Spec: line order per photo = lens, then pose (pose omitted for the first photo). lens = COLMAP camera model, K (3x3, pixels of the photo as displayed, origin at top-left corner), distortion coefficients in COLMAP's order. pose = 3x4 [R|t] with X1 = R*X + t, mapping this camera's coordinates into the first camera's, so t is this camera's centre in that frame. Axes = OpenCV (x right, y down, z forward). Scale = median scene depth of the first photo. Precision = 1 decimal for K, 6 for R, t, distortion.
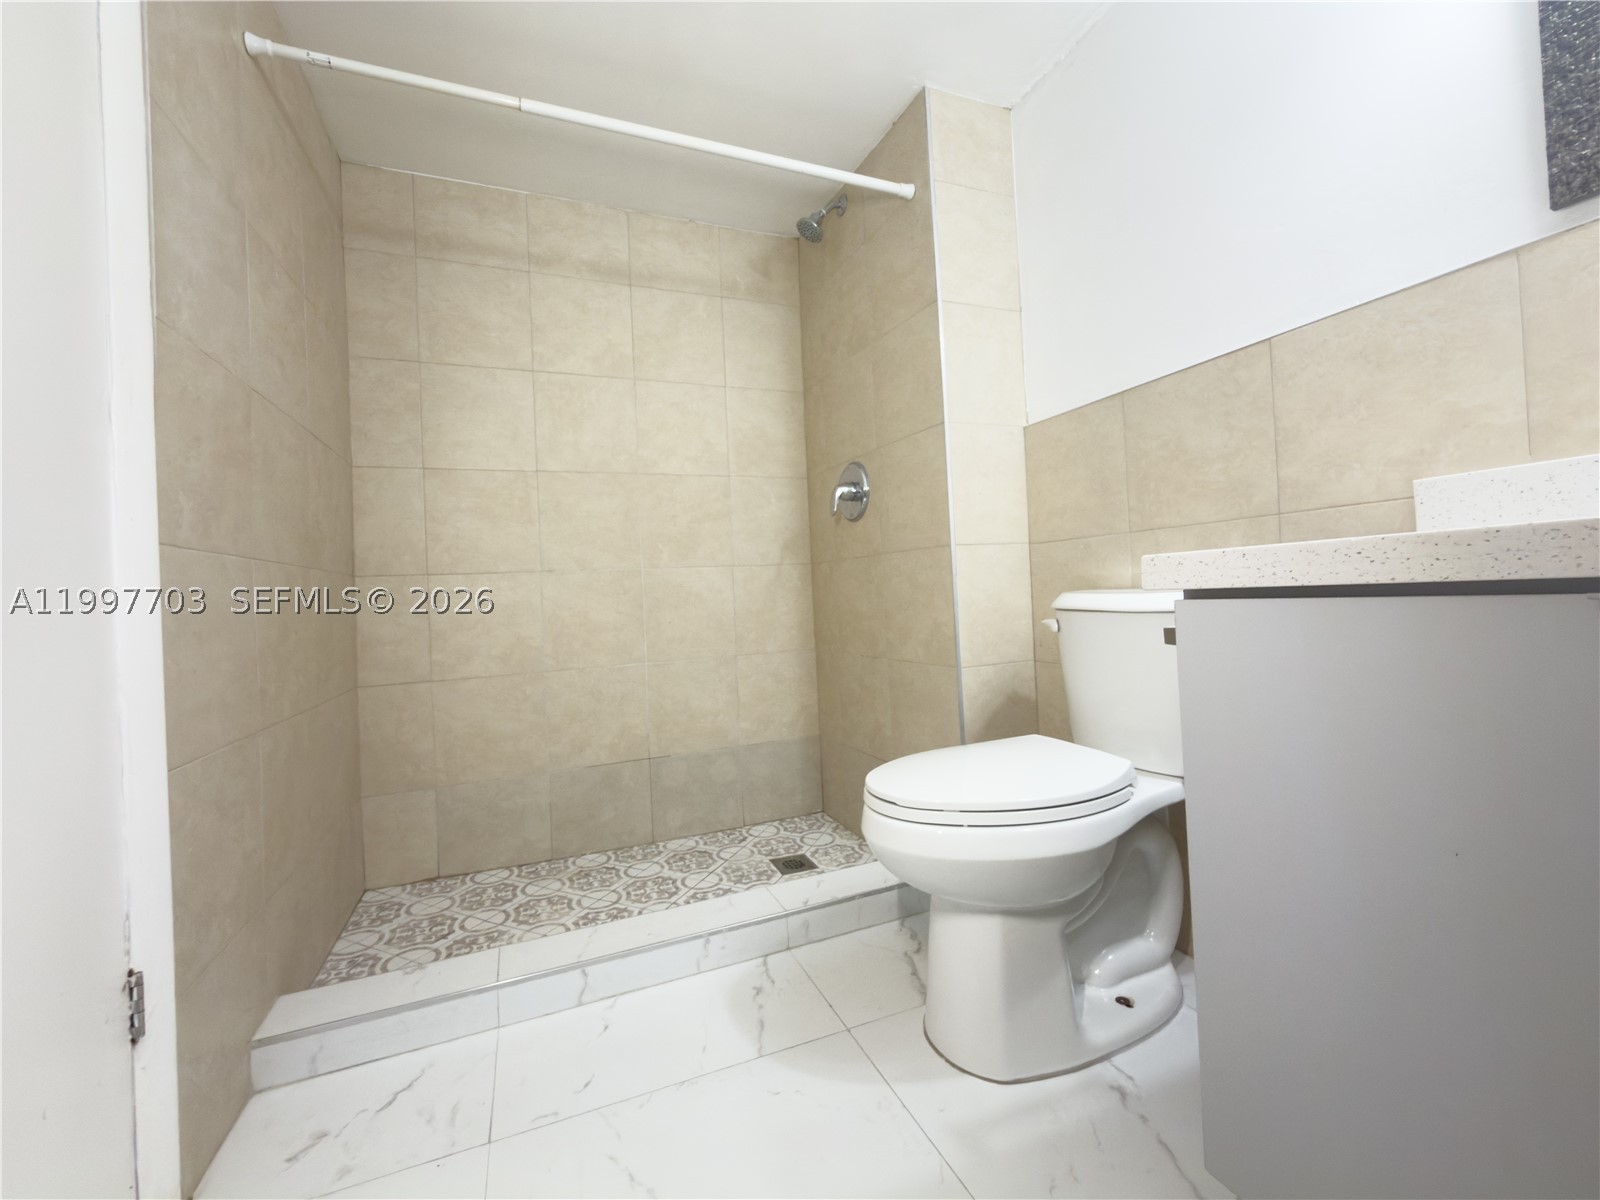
lens RADIAL K [[643.9, 0, 791.6], [0, 643.9, 588.3], [0, 0, 1]] dist [-0.002016, -0.000439]
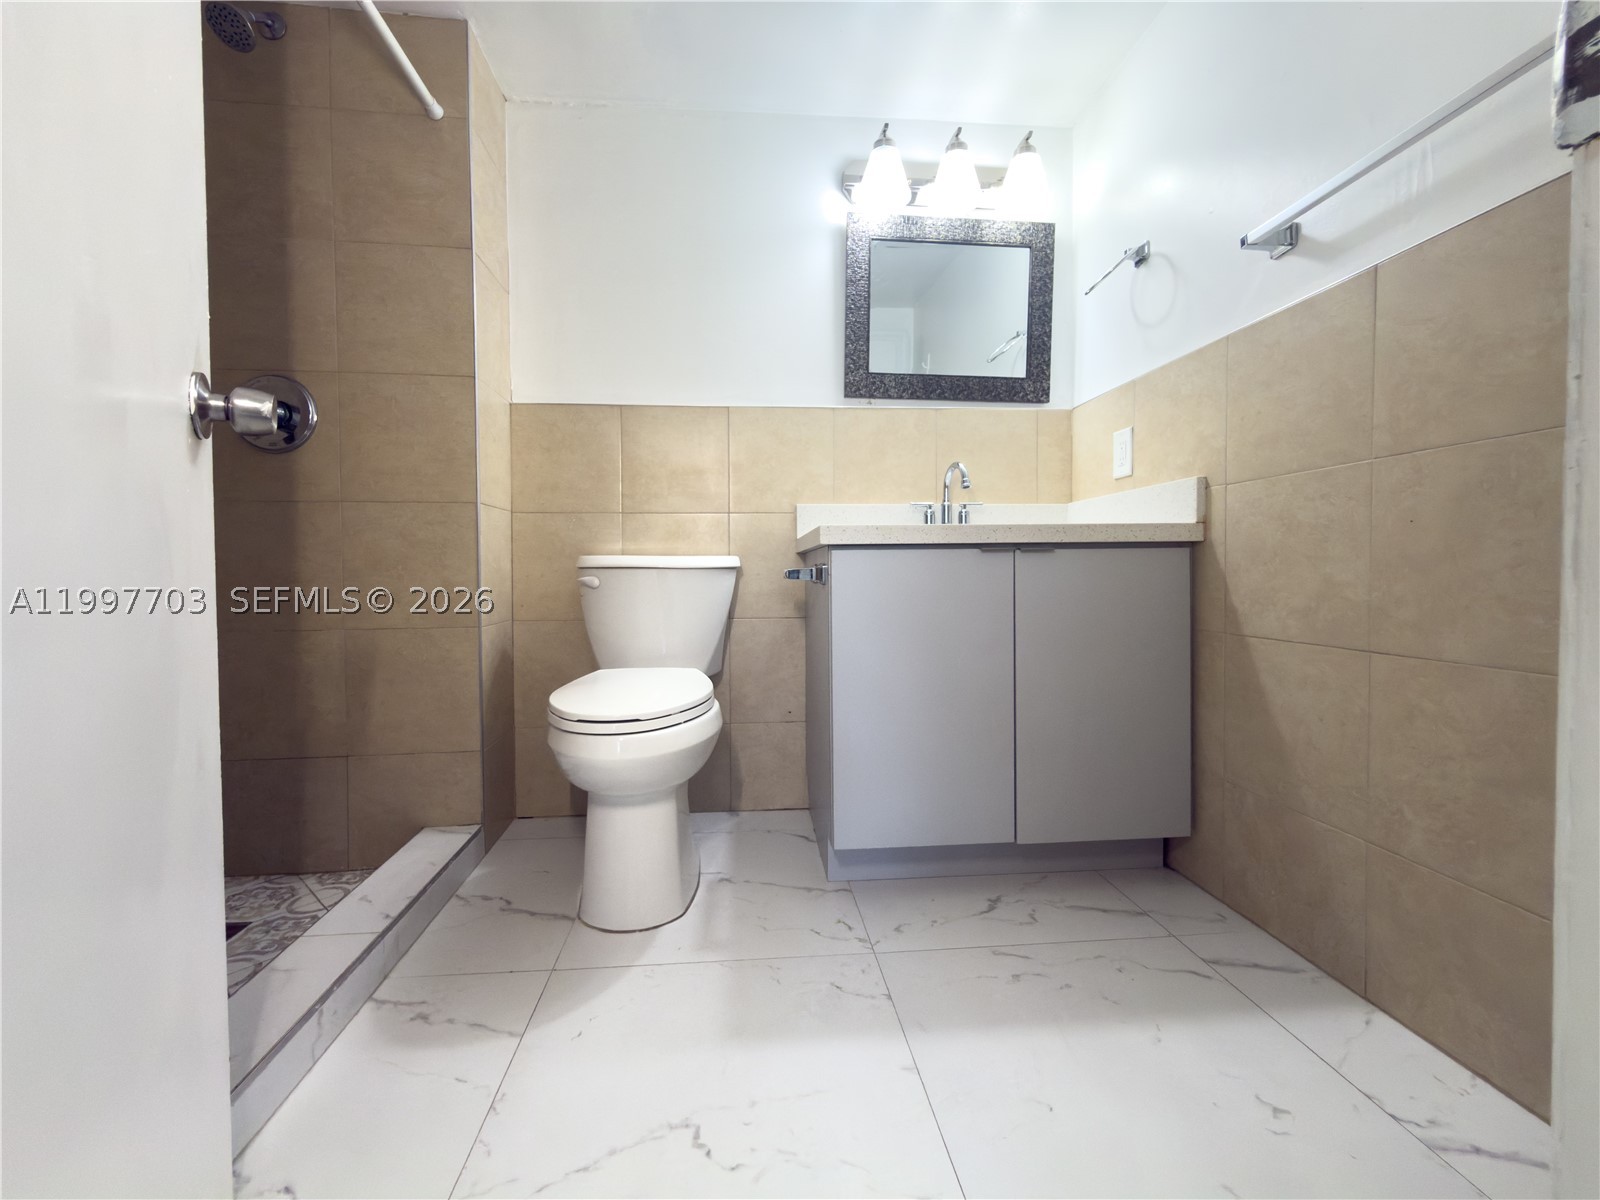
lens RADIAL K [[643.9, 0, 773.6], [0, 643.9, 589.2], [0, 0, 1]] dist [-0.002016, -0.000439]
pose [[0.301486, 0.015486, 0.953345, -0.685976], [-0.017727, 0.999786, -0.010635, 0.083799], [-0.953306, -0.013693, 0.301696, 0.330977]]
